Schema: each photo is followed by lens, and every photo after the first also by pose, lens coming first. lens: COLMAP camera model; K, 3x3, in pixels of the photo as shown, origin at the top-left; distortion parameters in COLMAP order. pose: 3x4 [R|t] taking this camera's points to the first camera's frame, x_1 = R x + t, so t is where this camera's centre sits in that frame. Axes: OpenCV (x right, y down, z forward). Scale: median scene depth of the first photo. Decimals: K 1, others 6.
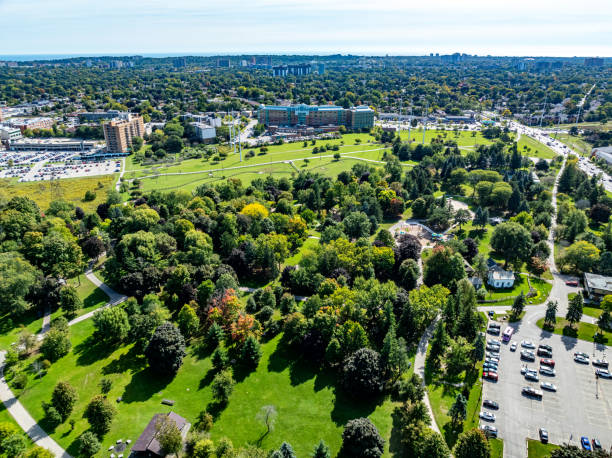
lens RADIAL K [[430.0, 0, 307.5], [0, 430.0, 229.2], [0, 0, 1]] dist [-0.036119, 0.026362]
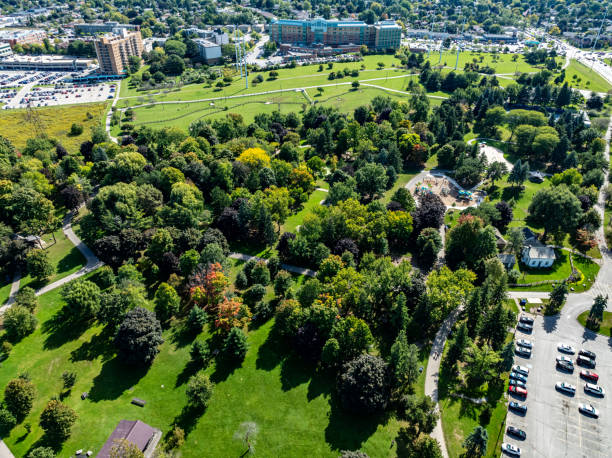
lens RADIAL K [[430.0, 0, 307.5], [0, 430.0, 229.2], [0, 0, 1]] dist [-0.036119, 0.026362]
pose [[0.998695, 0.032485, -0.039421, 0.021142], [-0.024557, 0.982032, 0.187107, -0.058833], [0.044790, -0.185895, 0.981548, 0.116835]]
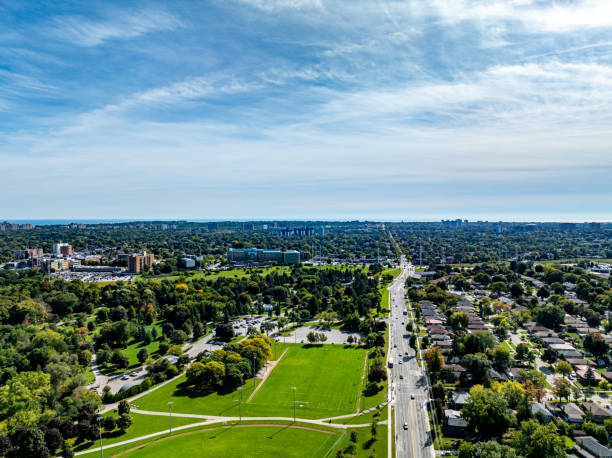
lens RADIAL K [[430.0, 0, 307.5], [0, 430.0, 229.2], [0, 0, 1]] dist [-0.036119, 0.026362]
pose [[0.996236, 0.005079, -0.086529, 0.610976], [-0.035903, 0.932796, -0.358611, 0.385485], [0.078893, 0.360368, 0.929468, -0.914253]]
